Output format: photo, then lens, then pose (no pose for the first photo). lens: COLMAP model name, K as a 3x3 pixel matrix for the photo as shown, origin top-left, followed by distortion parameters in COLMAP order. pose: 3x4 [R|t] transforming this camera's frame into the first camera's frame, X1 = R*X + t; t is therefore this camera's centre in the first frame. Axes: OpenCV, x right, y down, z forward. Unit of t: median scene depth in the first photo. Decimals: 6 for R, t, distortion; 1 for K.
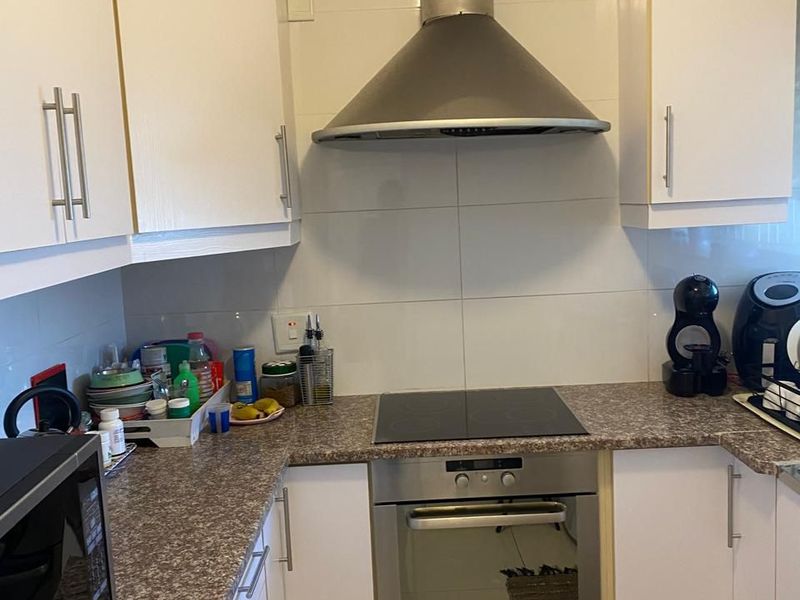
lens RADIAL K [[783.6, 0, 400.0], [0, 783.6, 300.0], [0, 0, 1]] dist [0.077292, -0.200954]
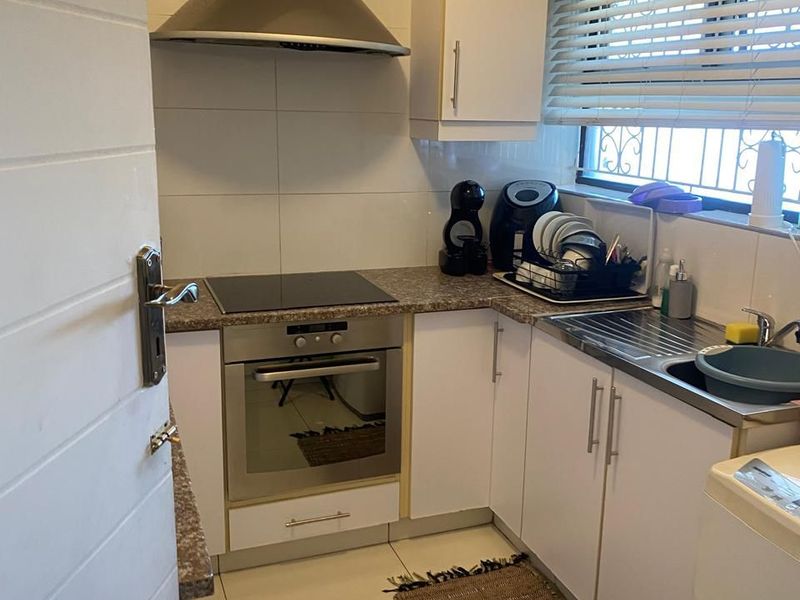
lens RADIAL K [[783.6, 0, 400.0], [0, 783.6, 300.0], [0, 0, 1]] dist [0.077292, -0.200954]
pose [[0.936669, -0.017314, 0.349788, -0.194434], [-0.021235, 0.994132, 0.106070, 0.032030], [-0.349572, -0.106780, 0.930805, -0.176857]]
